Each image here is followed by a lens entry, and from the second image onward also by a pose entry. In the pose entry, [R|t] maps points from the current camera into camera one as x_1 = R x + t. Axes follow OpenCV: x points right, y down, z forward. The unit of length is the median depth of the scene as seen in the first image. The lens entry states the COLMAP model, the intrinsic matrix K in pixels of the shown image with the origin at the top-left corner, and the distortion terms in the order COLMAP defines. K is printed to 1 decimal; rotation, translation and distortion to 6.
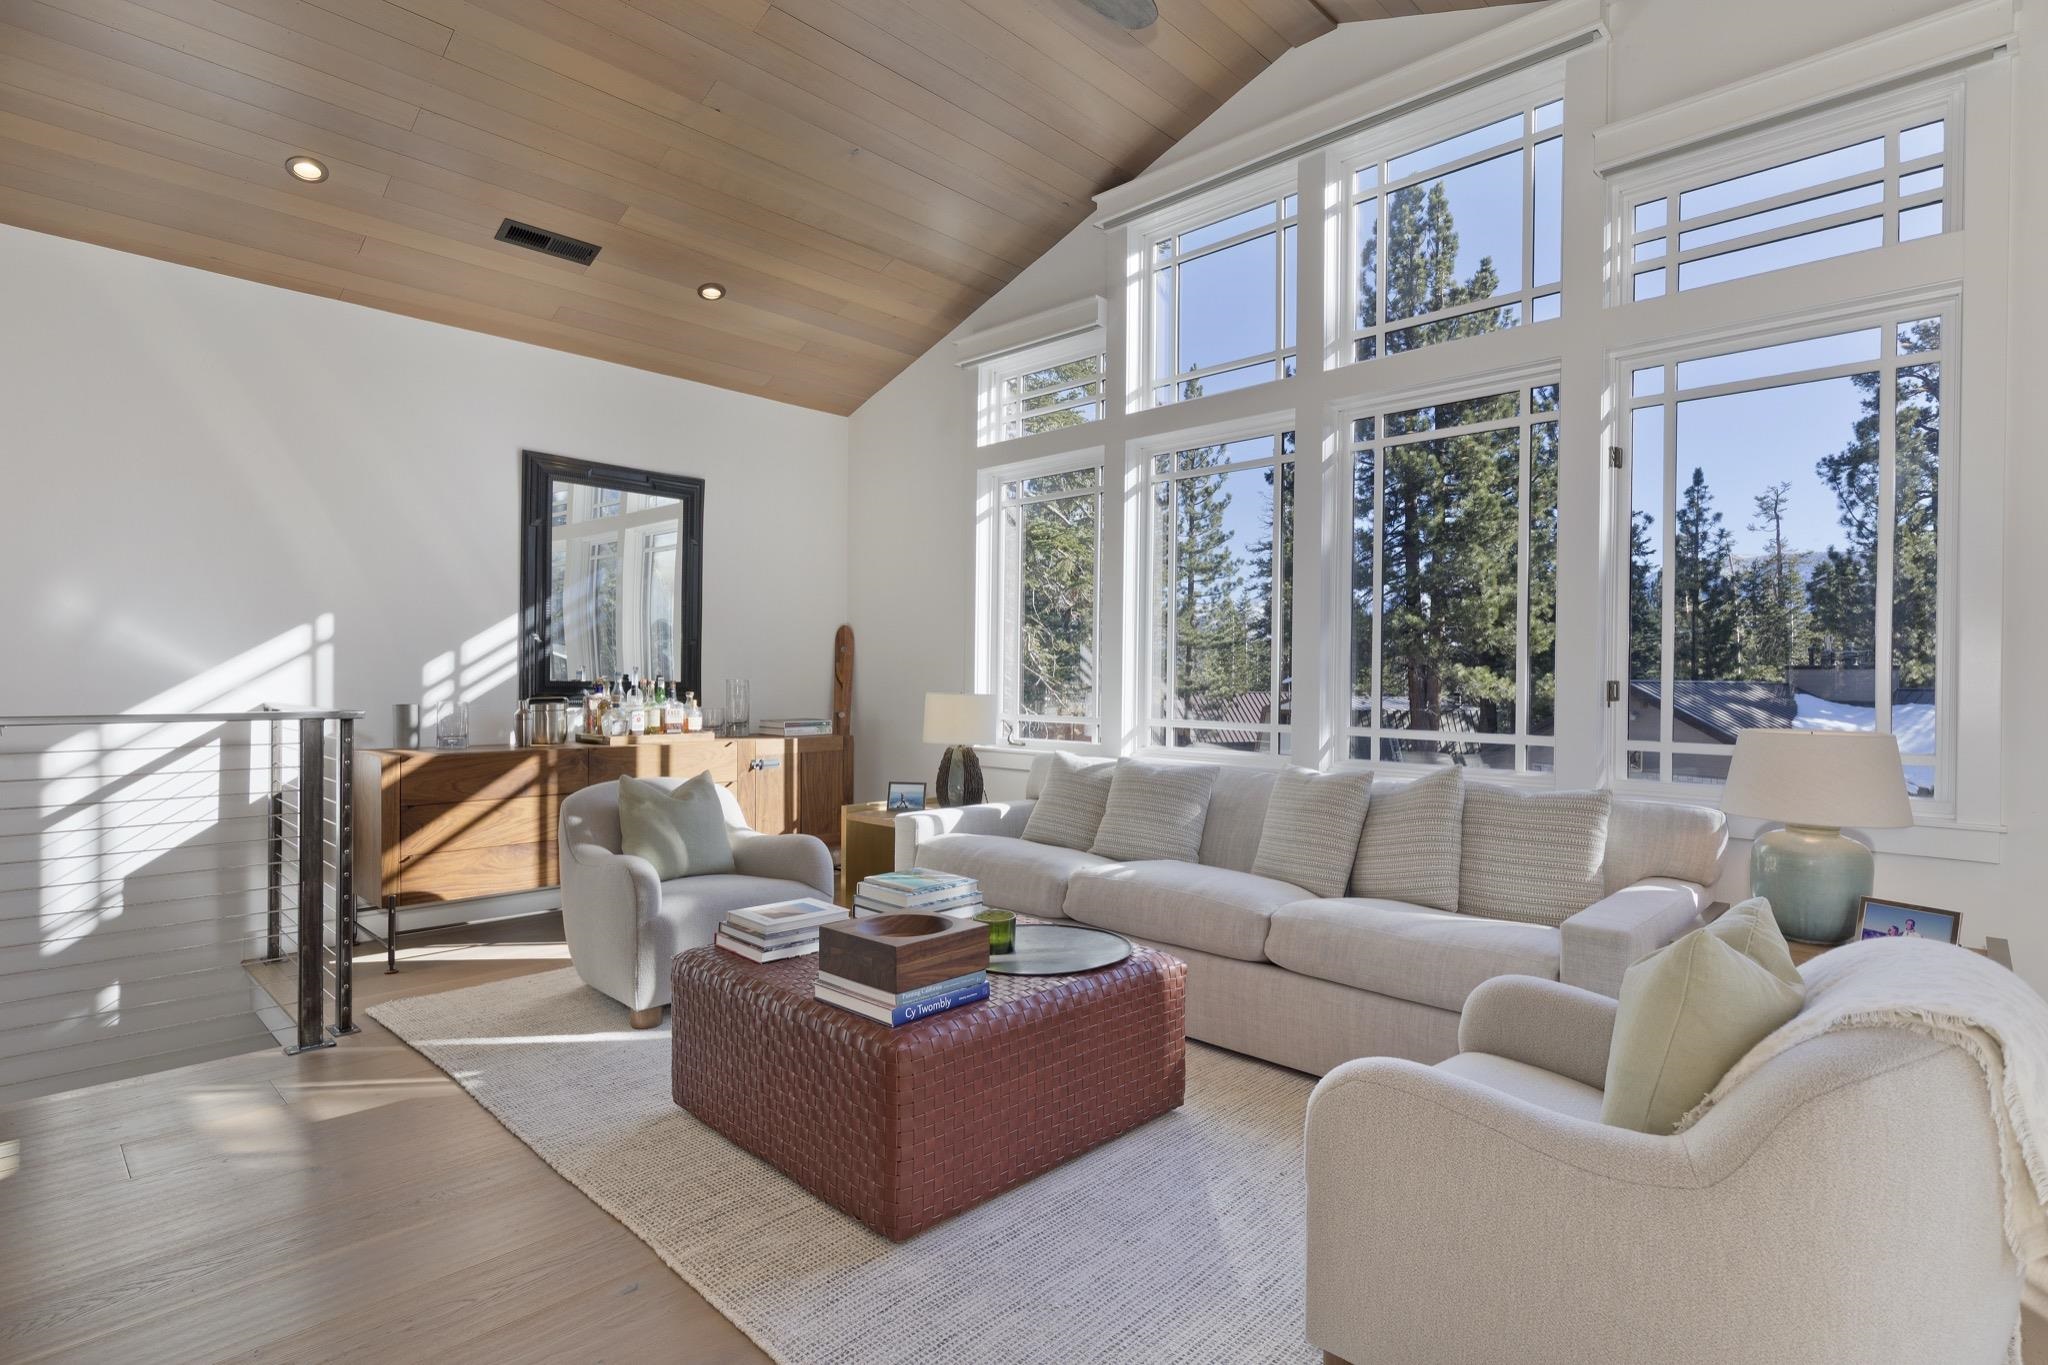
lens RADIAL K [[984.4, 0, 1040.7], [0, 984.4, 674.1], [0, 0, 1]] dist [0.001629, -0.000142]
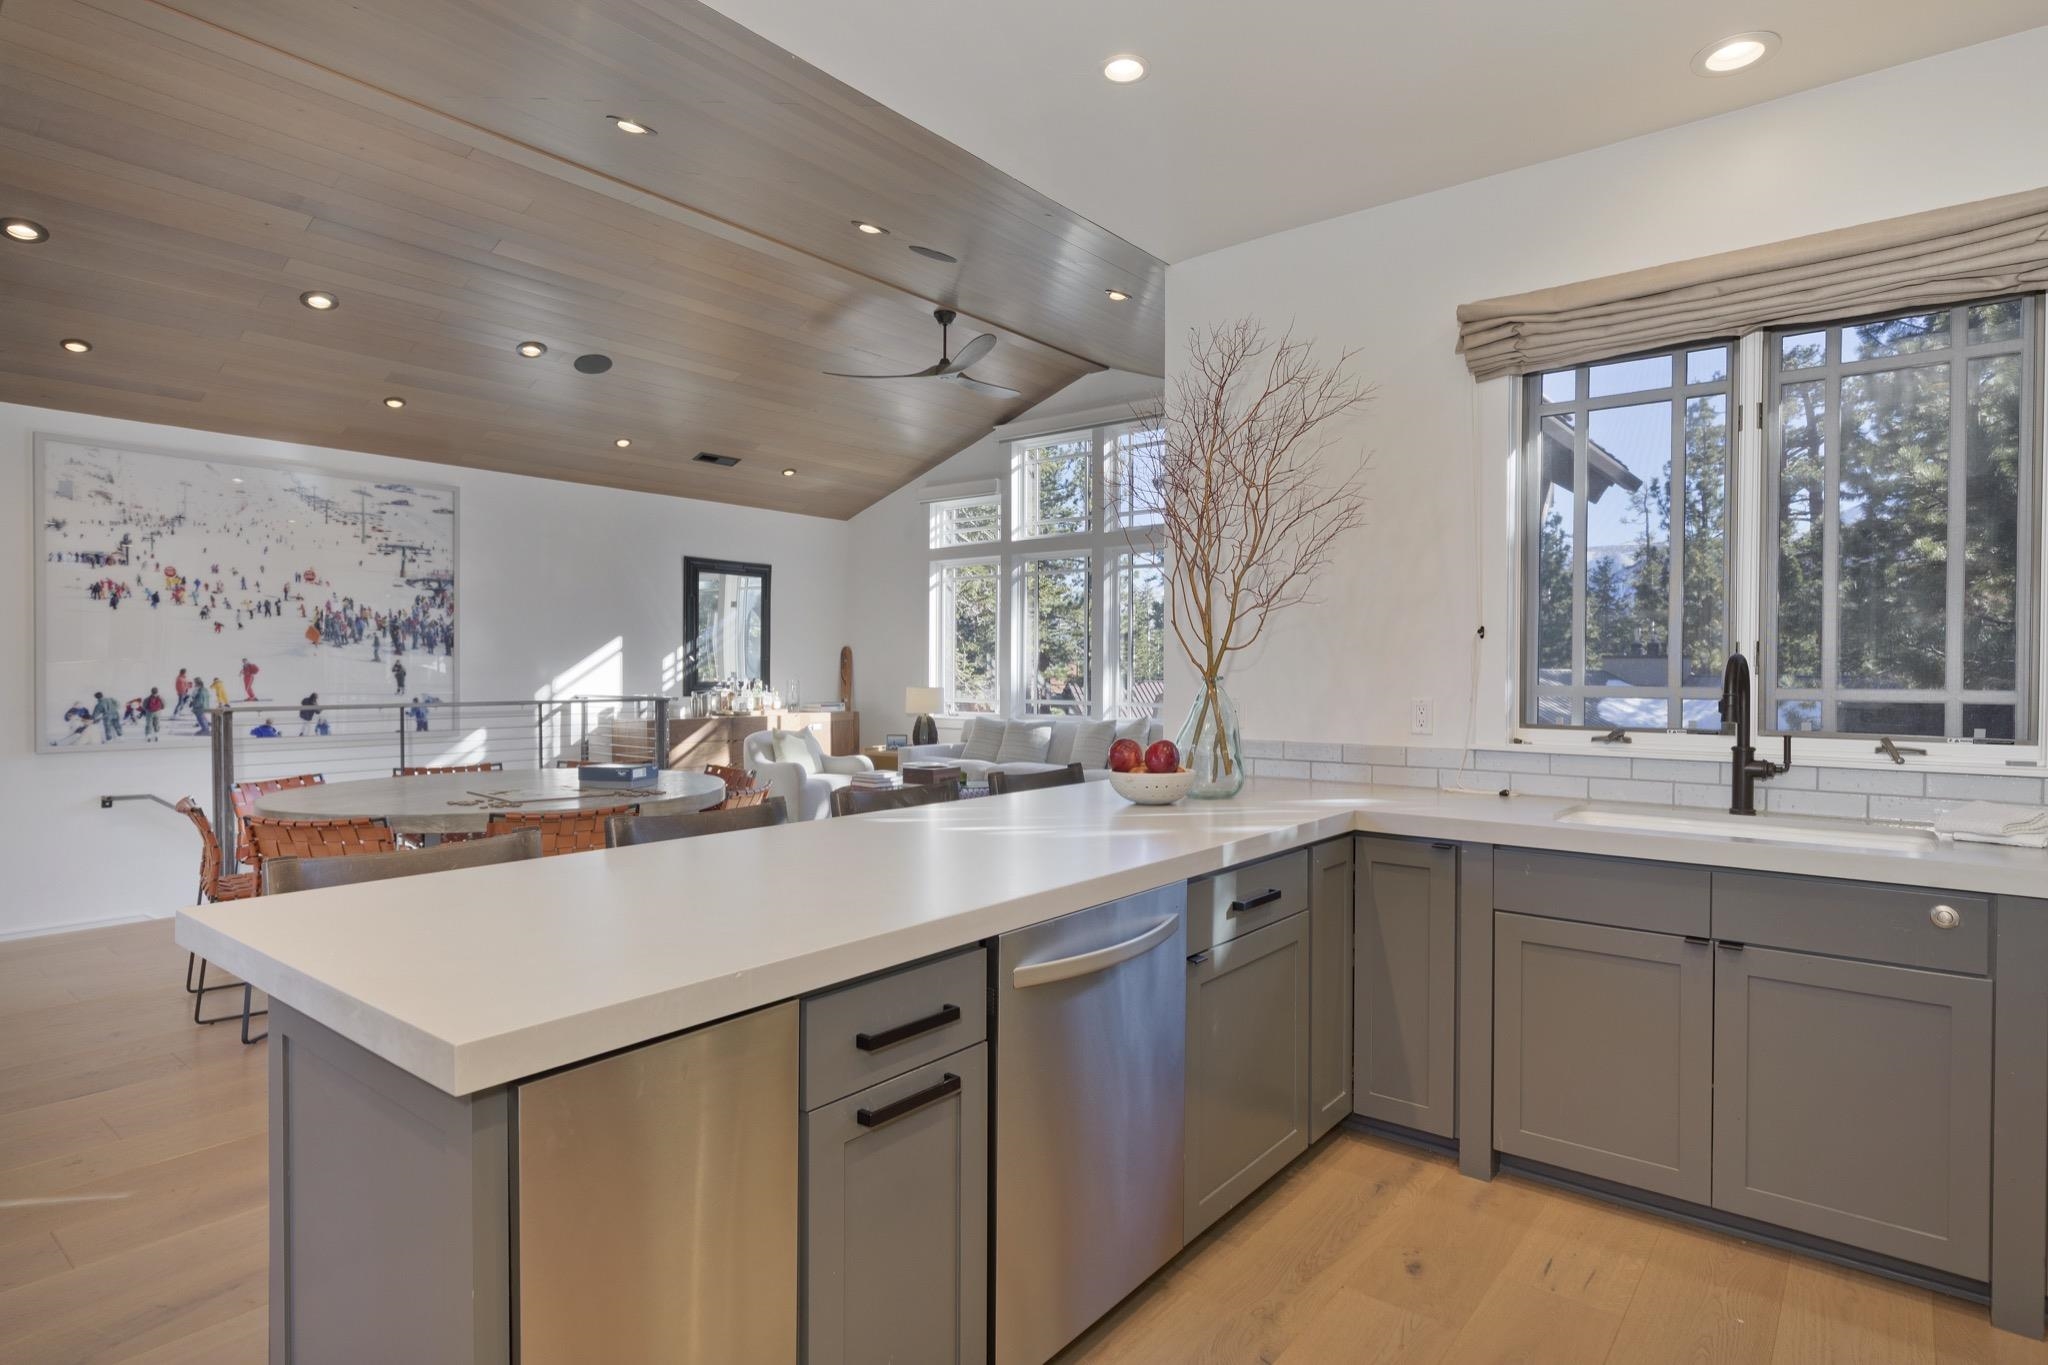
lens RADIAL K [[1128.2, 0, 1043.3], [0, 1128.2, 680.0], [0, 0, 1]] dist [0.002242, 0.000451]
pose [[0.995473, -0.006777, 0.094807, -0.058541], [0.005118, 0.999830, 0.017729, -0.029696], [-0.094911, -0.017163, 0.995338, -1.120590]]
